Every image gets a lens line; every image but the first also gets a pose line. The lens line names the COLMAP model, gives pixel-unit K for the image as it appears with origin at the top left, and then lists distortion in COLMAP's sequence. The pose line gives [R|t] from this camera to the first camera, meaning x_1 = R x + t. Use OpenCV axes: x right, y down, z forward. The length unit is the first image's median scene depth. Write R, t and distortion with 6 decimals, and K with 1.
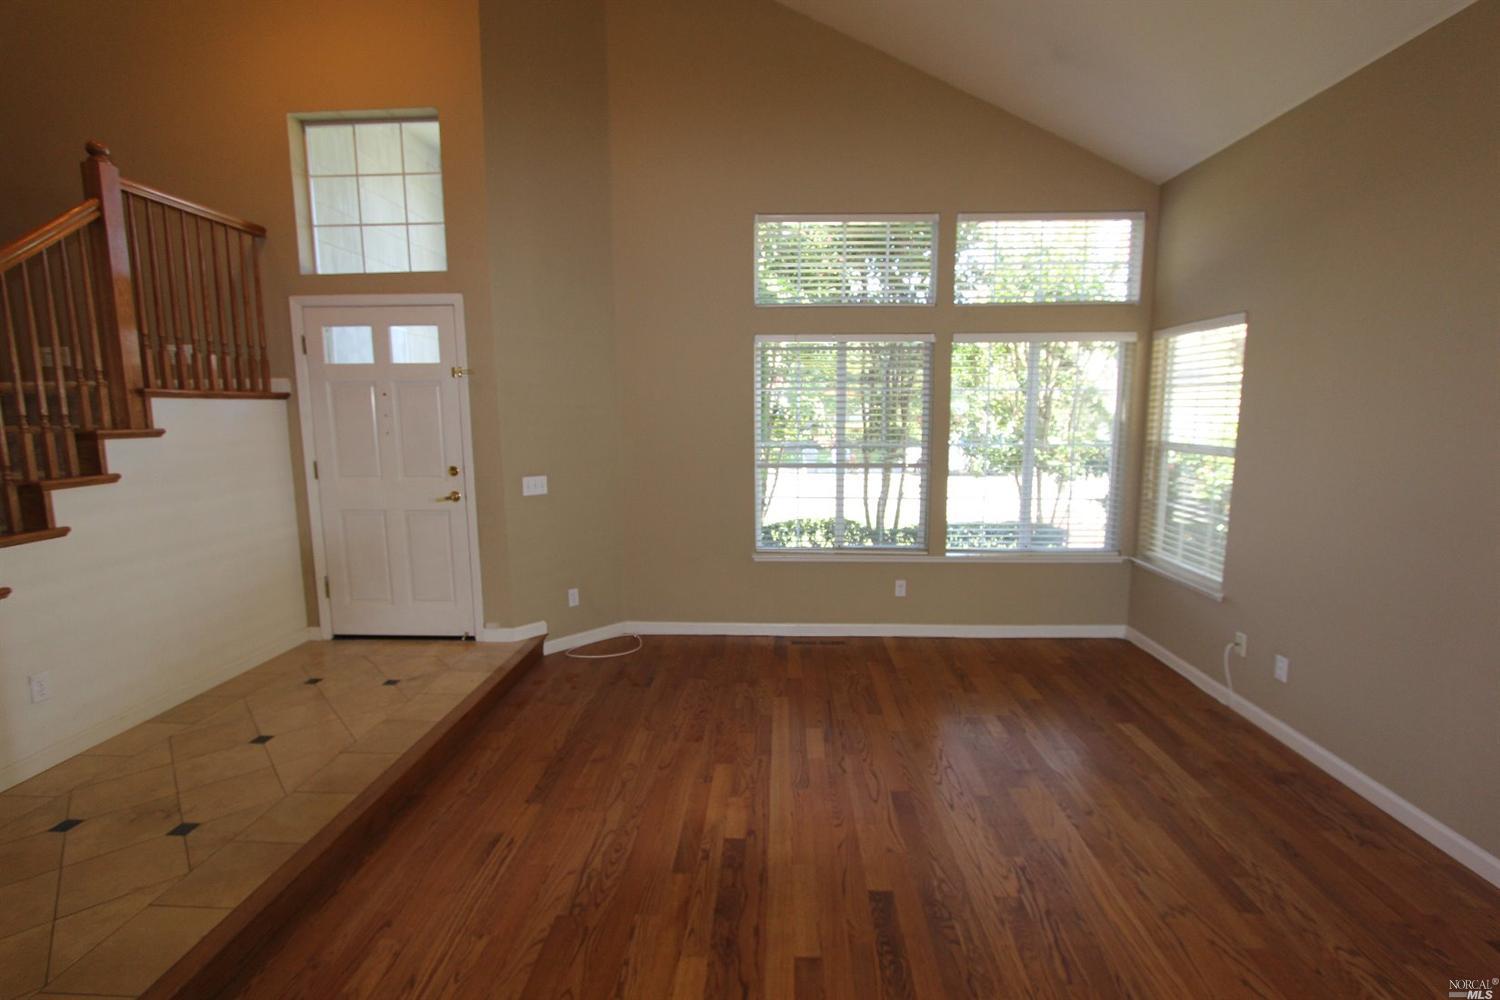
lens RADIAL K [[690.5, 0, 755.6], [0, 690.5, 505.7], [0, 0, 1]] dist [-0.019823, 0.001903]
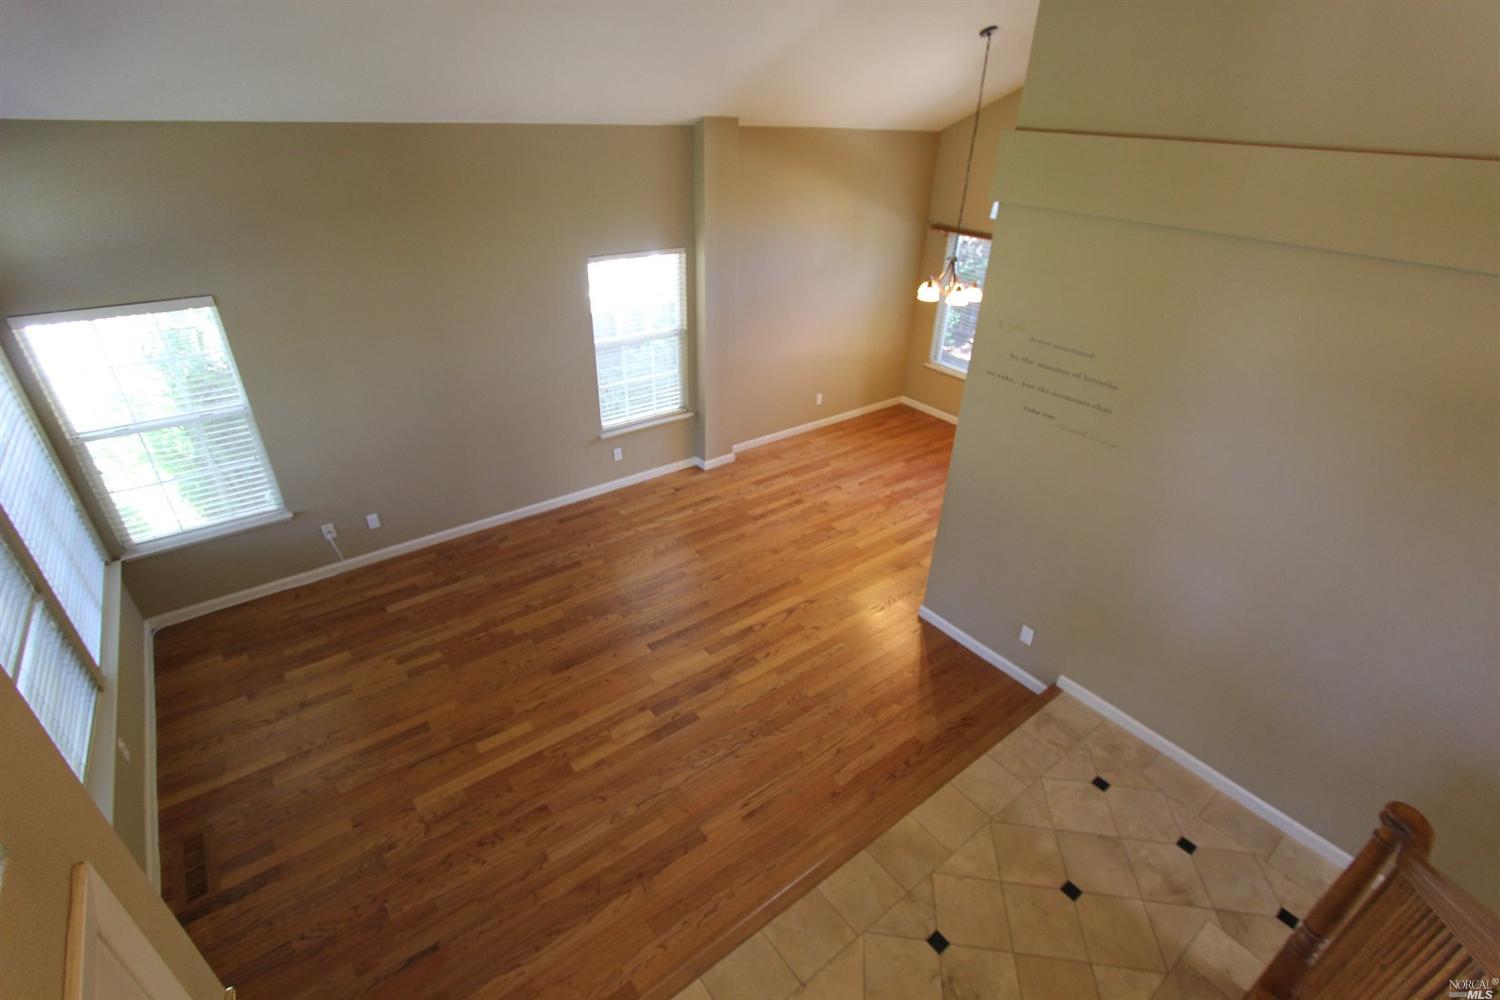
lens RADIAL K [[690.5, 0, 755.6], [0, 690.5, 505.7], [0, 0, 1]] dist [-0.019823, 0.001903]
pose [[-0.640393, -0.398299, 0.656700, -0.660520], [0.079660, 0.815970, 0.572580, -0.507349], [-0.763905, 0.418989, -0.490813, 0.891086]]
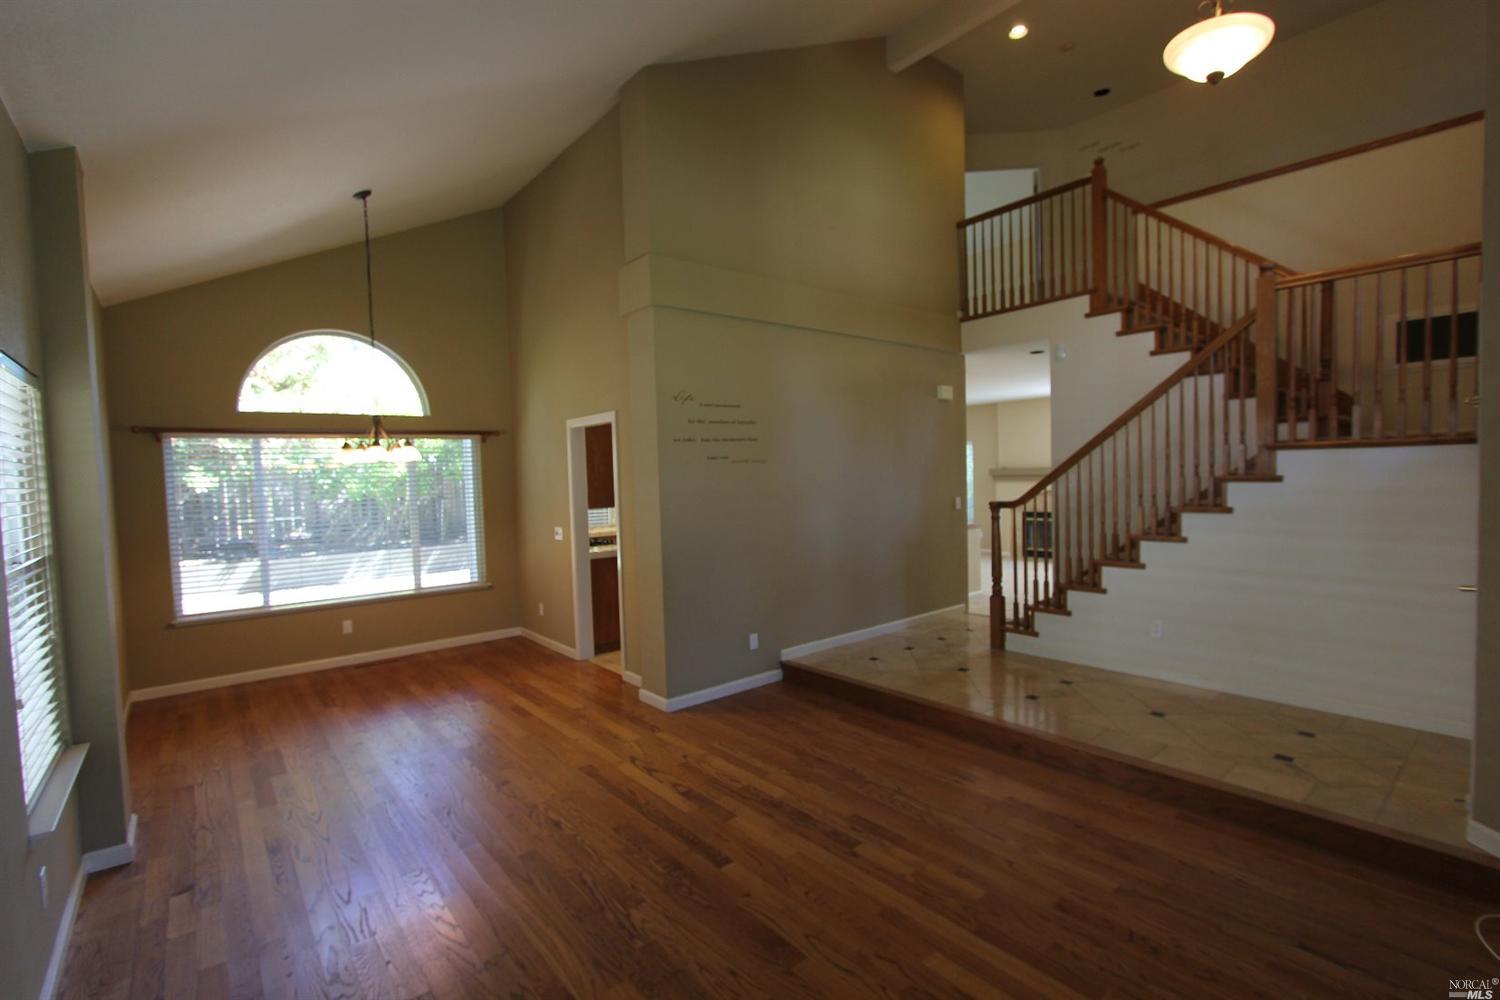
lens RADIAL K [[690.5, 0, 755.6], [0, 690.5, 505.7], [0, 0, 1]] dist [-0.019823, 0.001903]
pose [[-0.745261, 0.056897, -0.664341, 0.527011], [-0.061959, 0.986132, 0.153962, -0.155002], [0.663888, 0.155904, -0.731400, 1.043835]]
